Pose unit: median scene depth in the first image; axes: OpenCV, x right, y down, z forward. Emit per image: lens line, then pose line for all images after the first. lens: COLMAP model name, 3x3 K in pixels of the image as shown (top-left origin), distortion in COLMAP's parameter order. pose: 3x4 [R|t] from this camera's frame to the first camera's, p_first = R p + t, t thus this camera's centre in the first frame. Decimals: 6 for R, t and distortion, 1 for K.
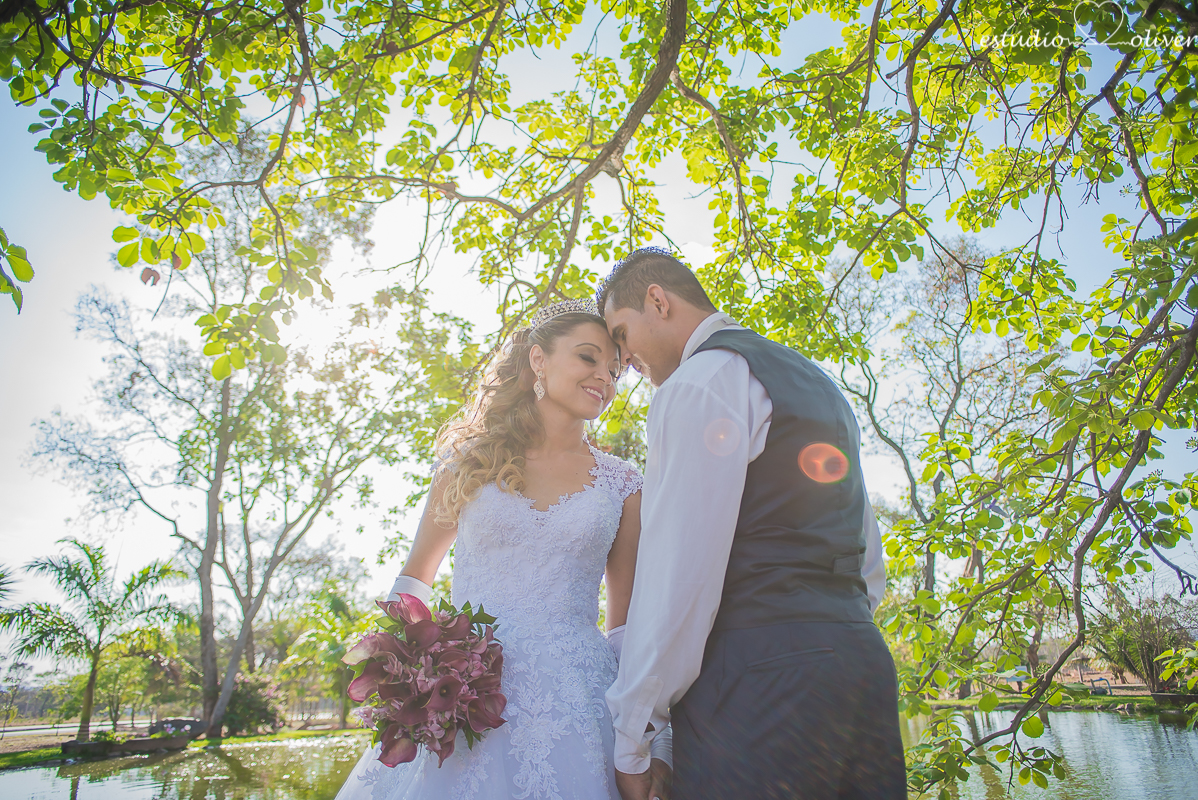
lens RADIAL K [[830.1, 0, 599.0], [0, 830.1, 400.0], [0, 0, 1]] dist [-0.133023, 0.105532]
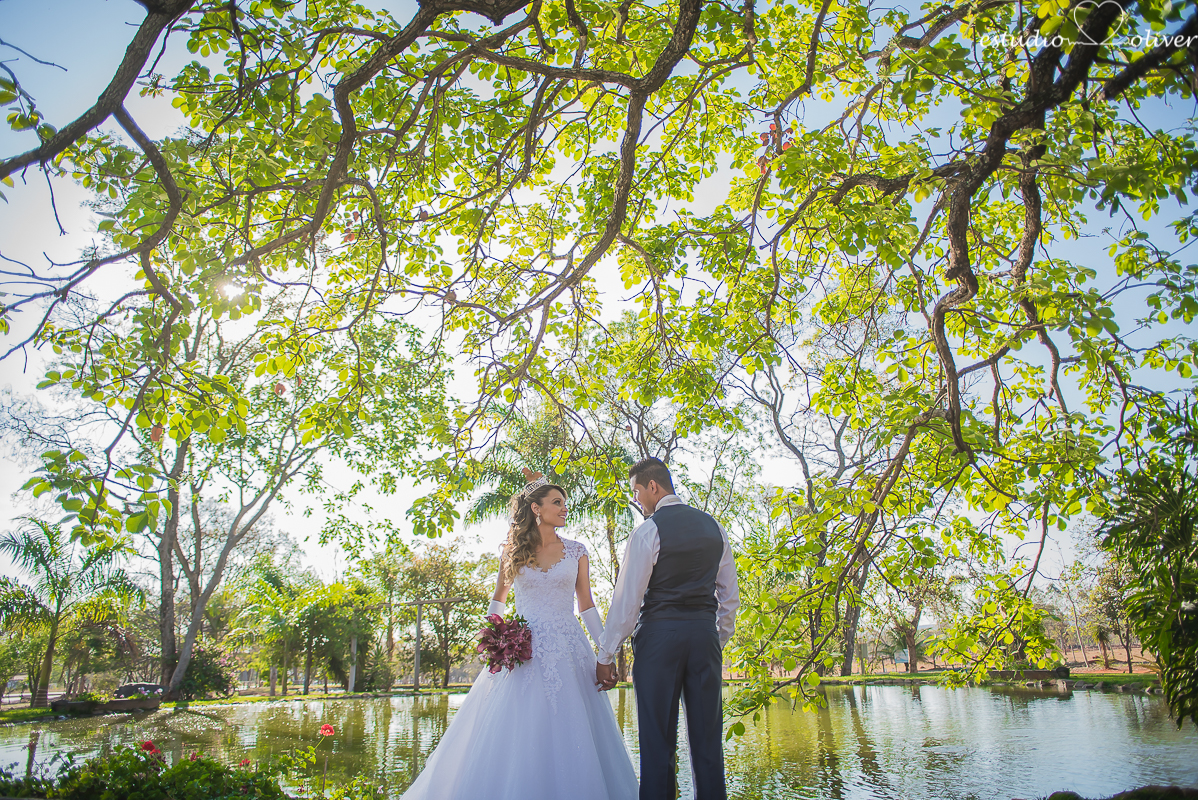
lens RADIAL K [[830.1, 0, 599.0], [0, 830.1, 400.0], [0, 0, 1]] dist [-0.133023, 0.105532]
pose [[0.995041, 0.038655, 0.091652, -0.016256], [-0.040947, 0.998891, 0.023262, -0.038060], [-0.090651, -0.026900, 0.995519, -0.125871]]
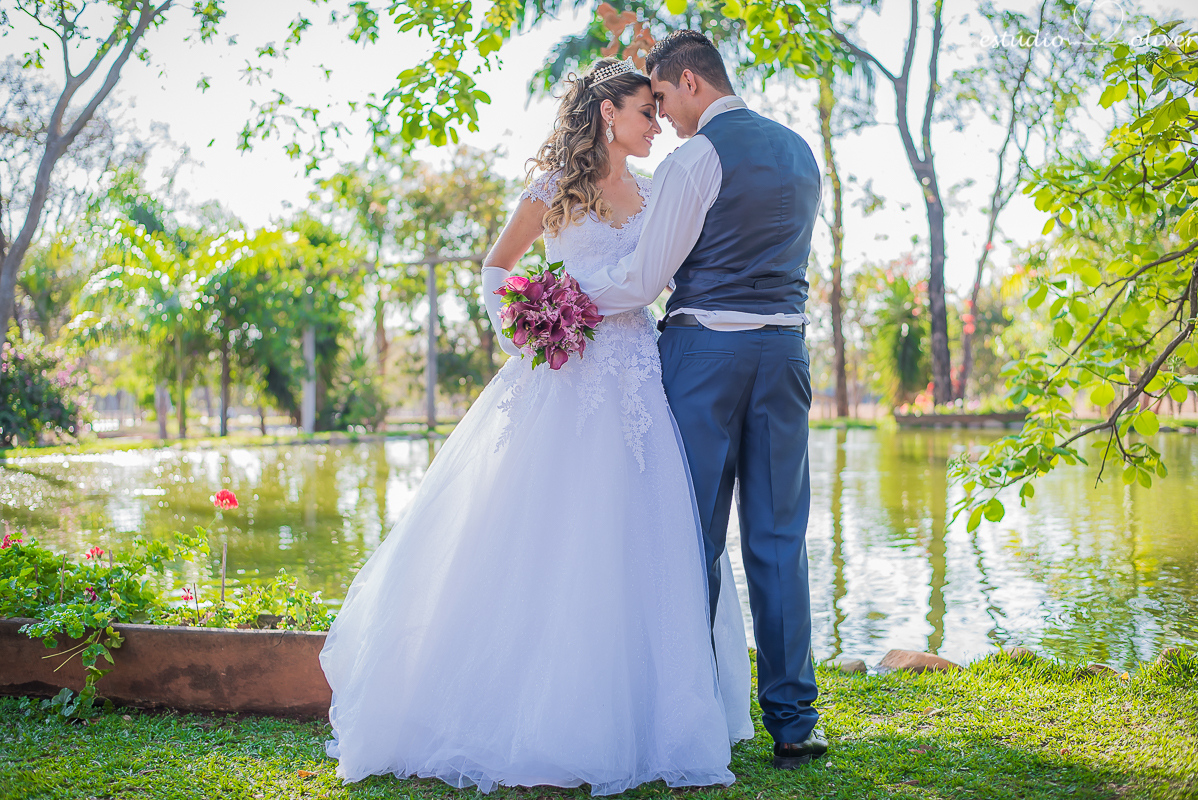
lens RADIAL K [[1756.4, 0, 599.0], [0, 1756.4, 400.0], [0, 0, 1]] dist [-0.101683, 0.064082]
pose [[0.999456, 0.022927, -0.023704, -0.001181], [-0.013392, 0.939024, 0.343590, -0.051254], [0.030136, -0.343086, 0.938821, -0.157170]]
